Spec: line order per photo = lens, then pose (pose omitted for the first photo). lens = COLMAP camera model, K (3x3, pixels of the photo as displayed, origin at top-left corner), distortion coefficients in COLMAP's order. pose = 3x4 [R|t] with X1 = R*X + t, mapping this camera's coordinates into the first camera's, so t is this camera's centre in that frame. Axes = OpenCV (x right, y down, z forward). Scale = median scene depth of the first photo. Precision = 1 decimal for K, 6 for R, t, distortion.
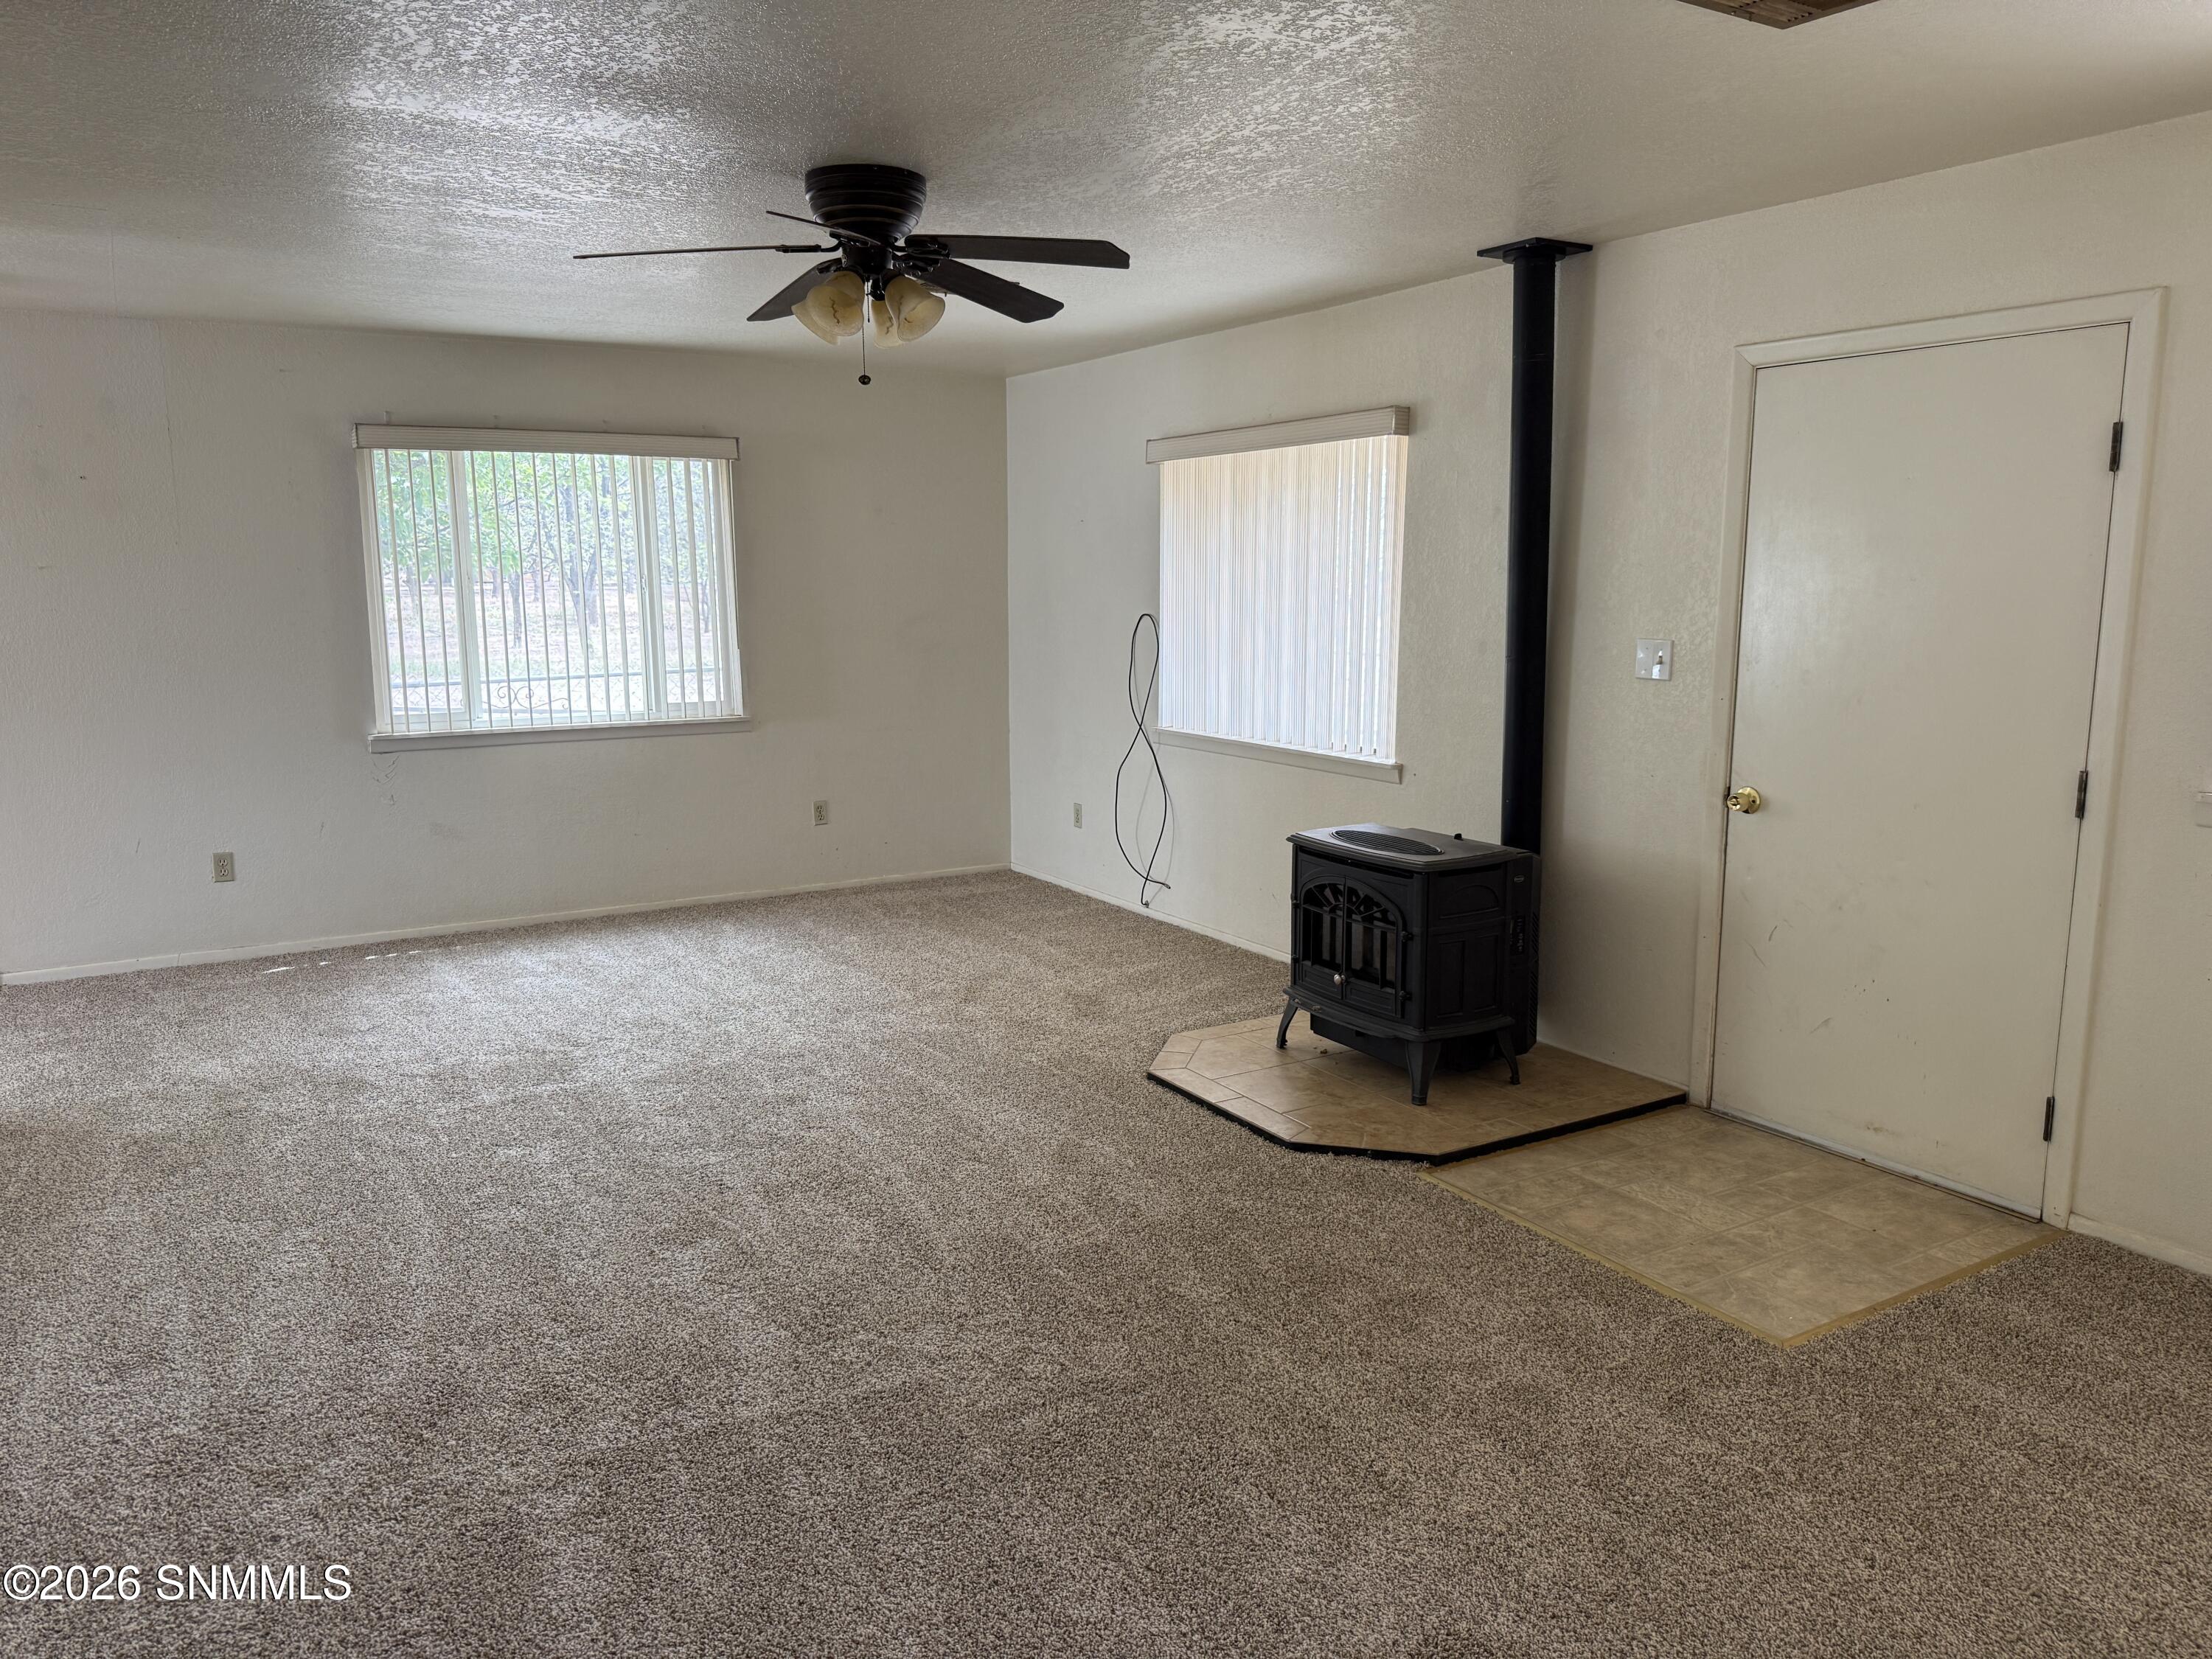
lens RADIAL K [[1563.9, 0, 1106.0], [0, 1563.9, 829.5], [0, 0, 1]] dist [0.032248, -0.046745]
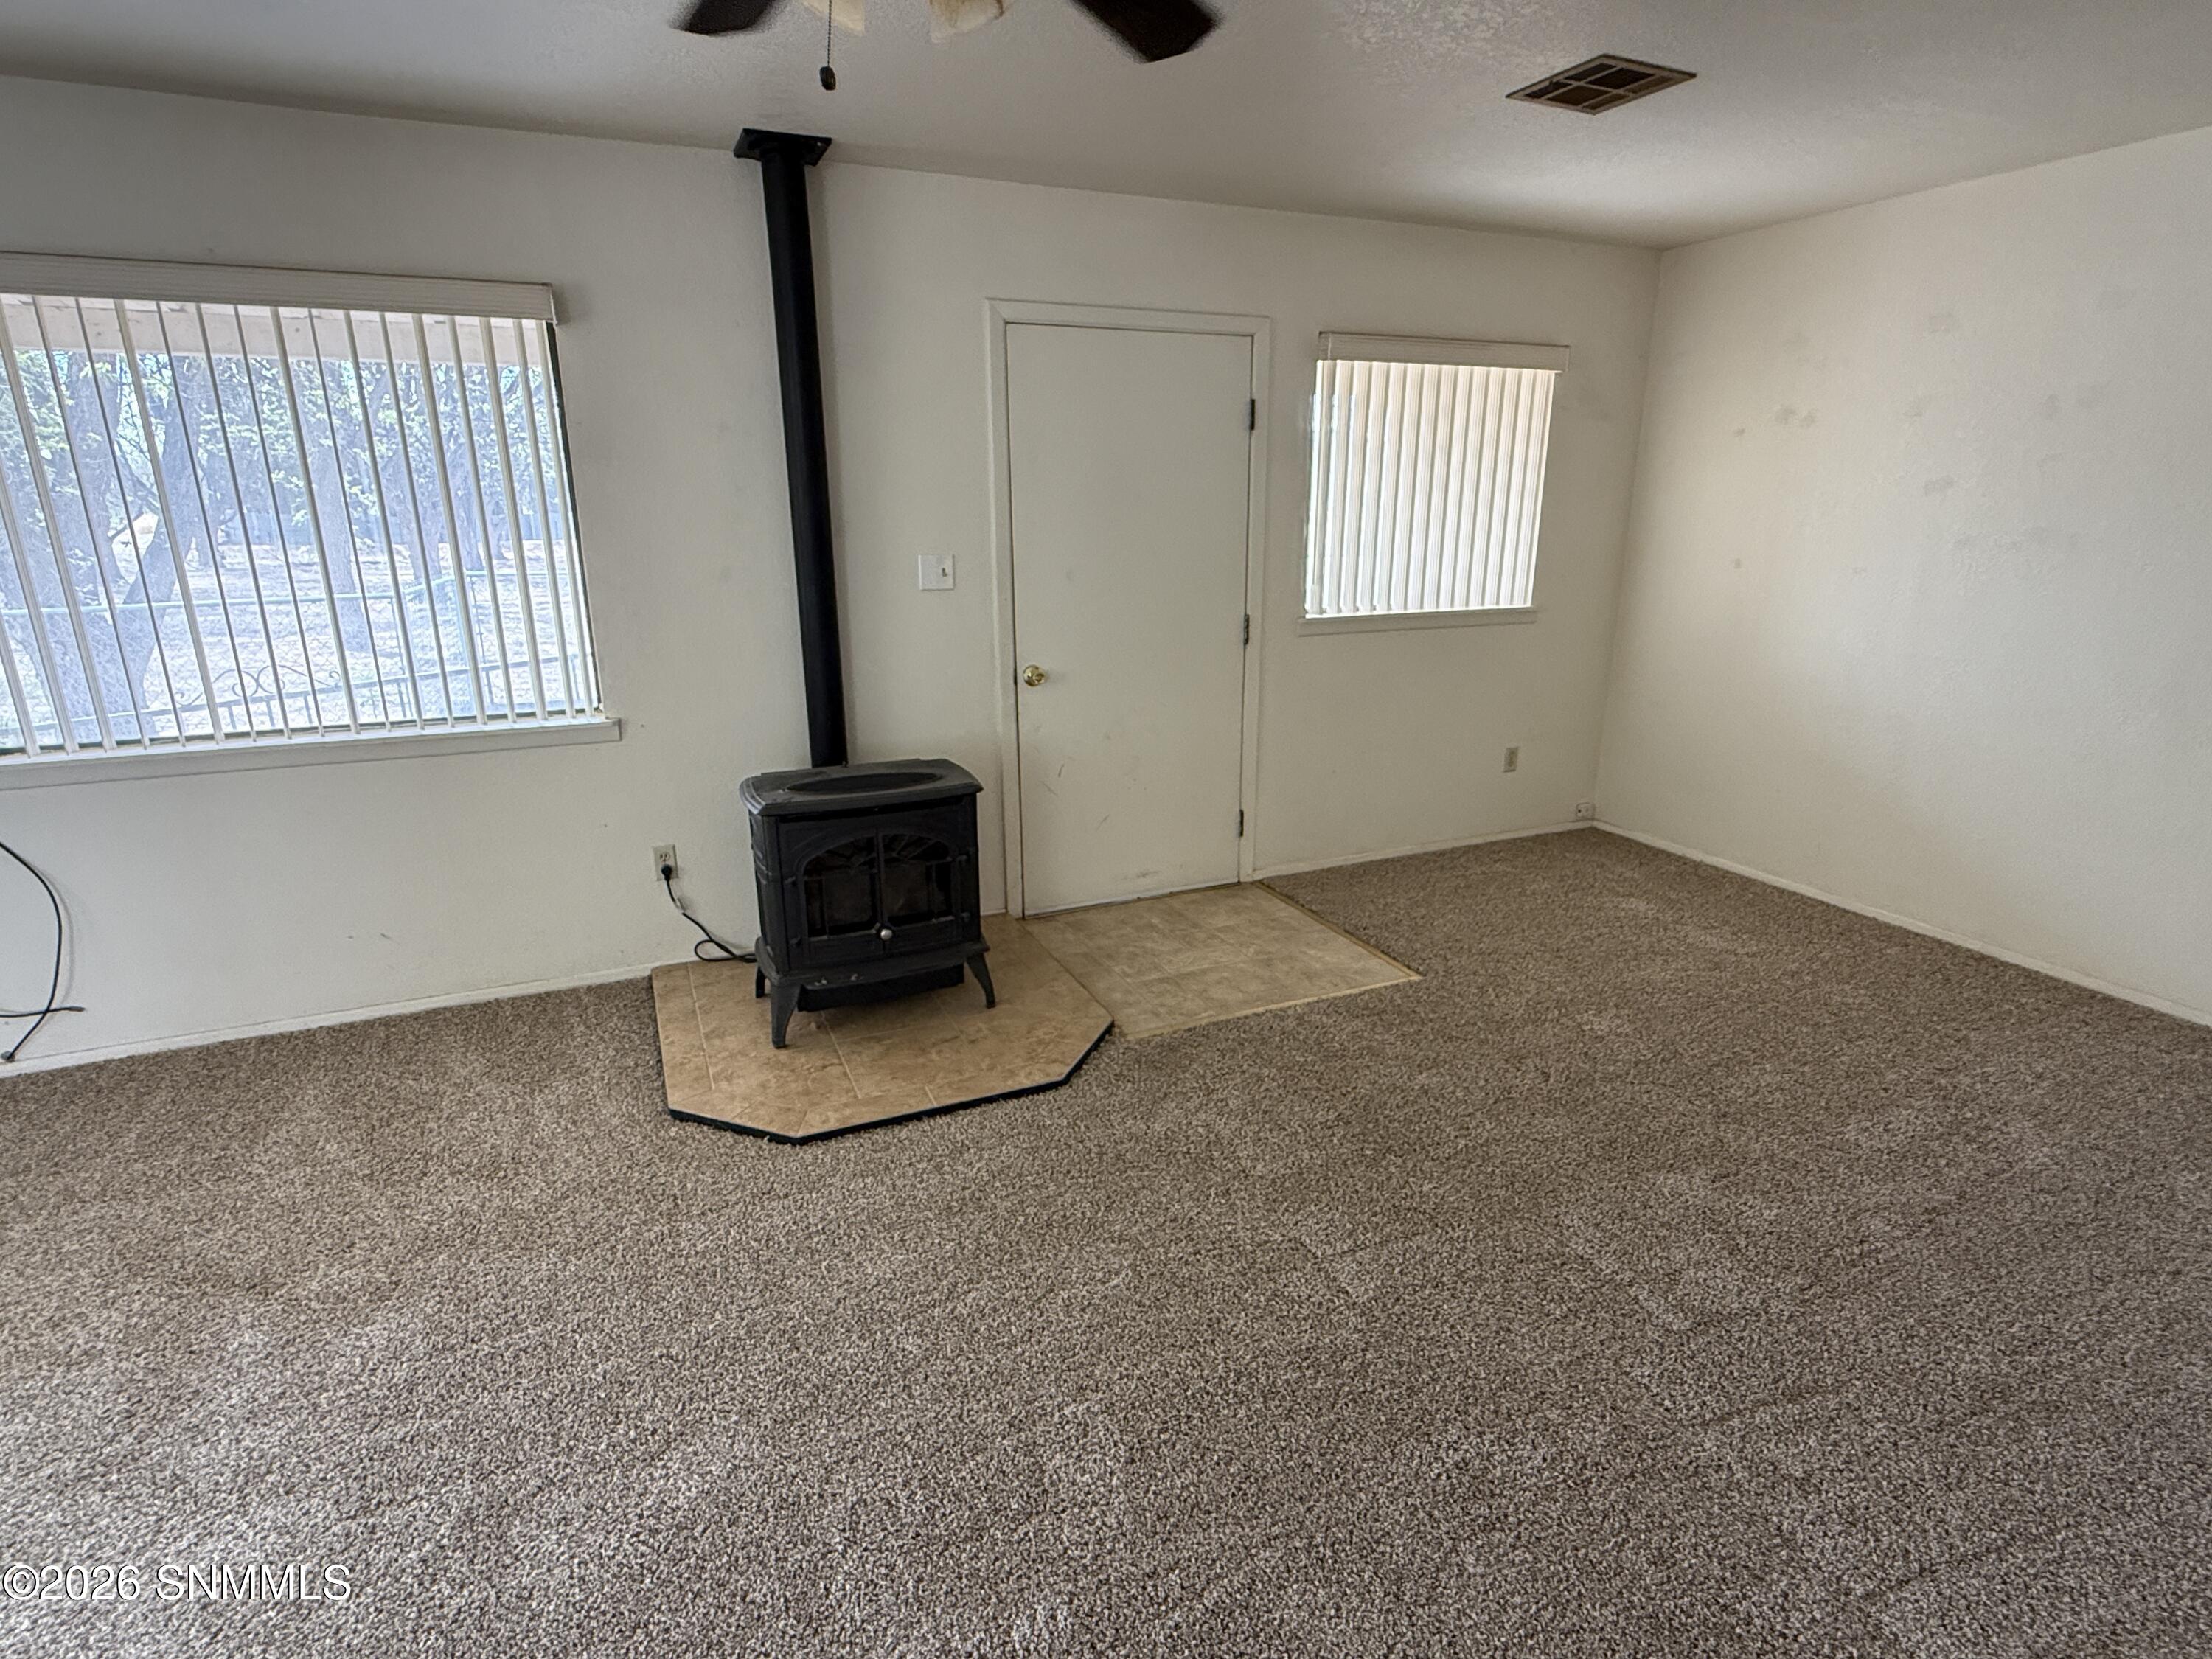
lens RADIAL K [[1118.6, 0, 1106.0], [0, 1118.6, 829.5], [0, 0, 1]] dist [-0.001275, 0.000332]
pose [[0.136750, -0.279268, 0.950426, -0.507805], [0.167516, 0.952141, 0.255669, -0.127512], [-0.976339, 0.124249, 0.176987, 0.819820]]
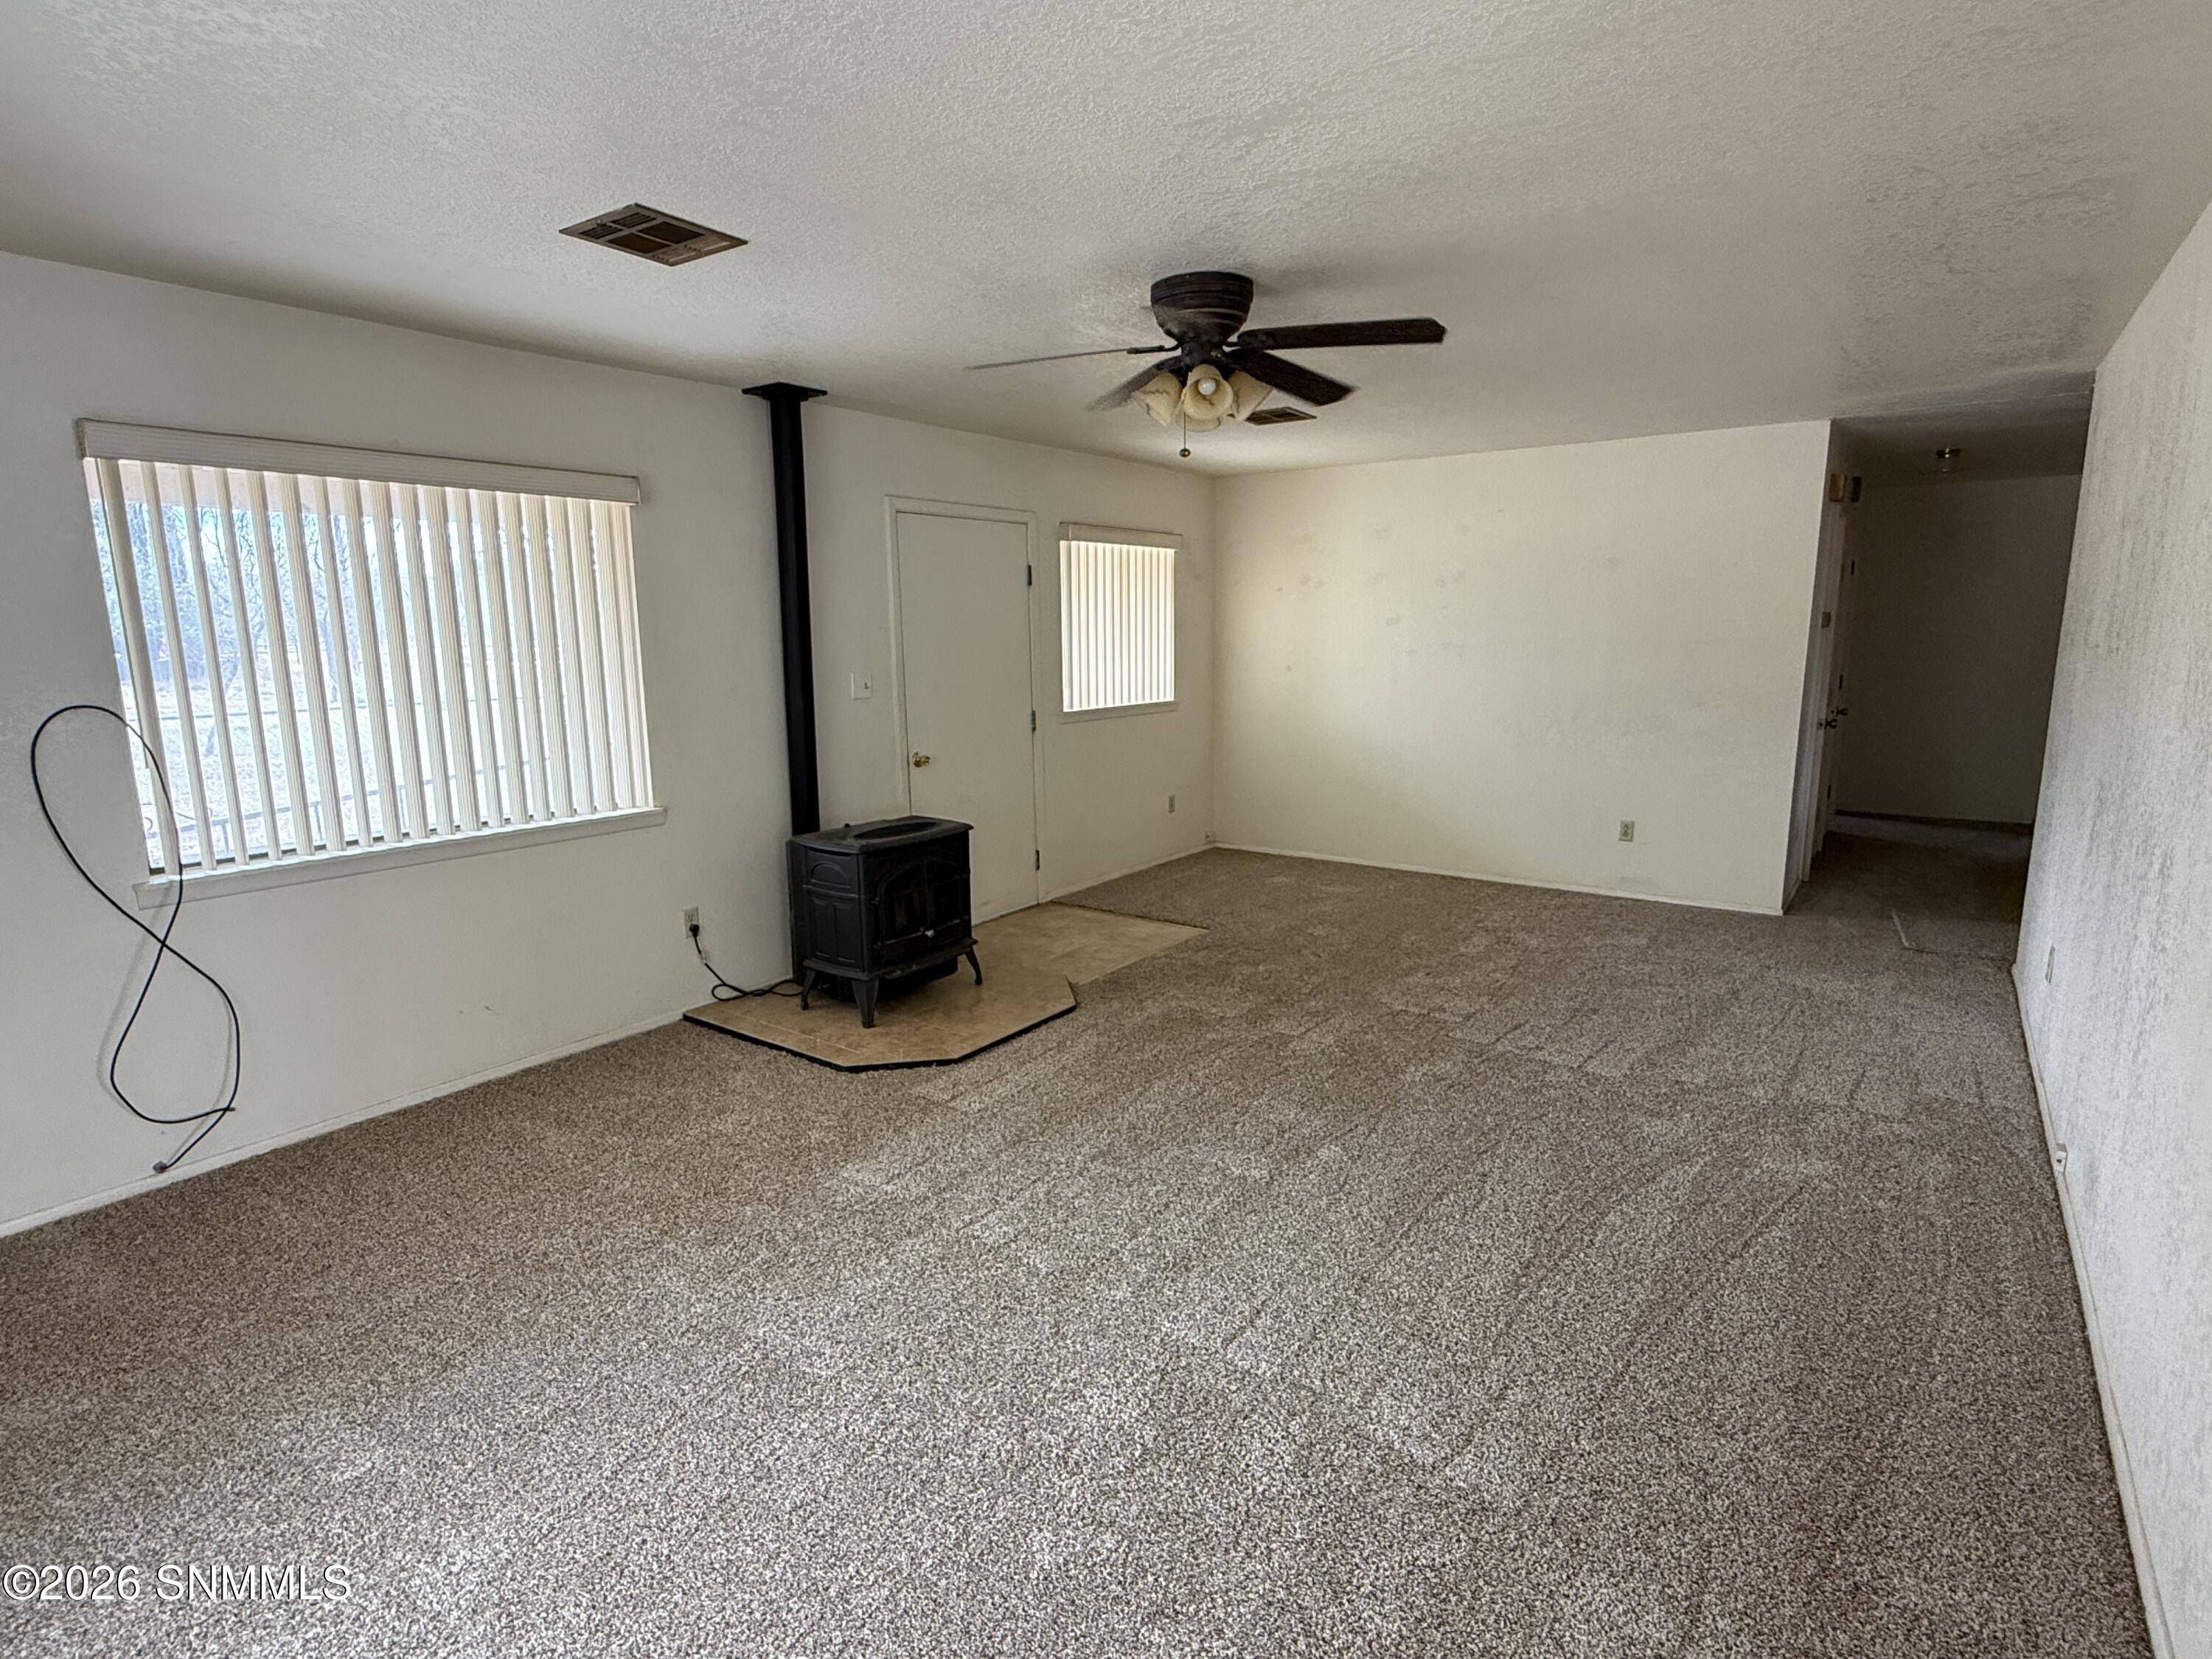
lens RADIAL K [[1117.8, 0, 1113.6], [0, 1117.8, 827.4], [0, 0, 1]] dist [0.007328, -0.001251]
pose [[-0.386513, -0.157618, 0.908716, -0.847601], [0.162914, 0.958127, 0.235482, -0.210979], [-0.907781, 0.239060, -0.344650, 1.290574]]
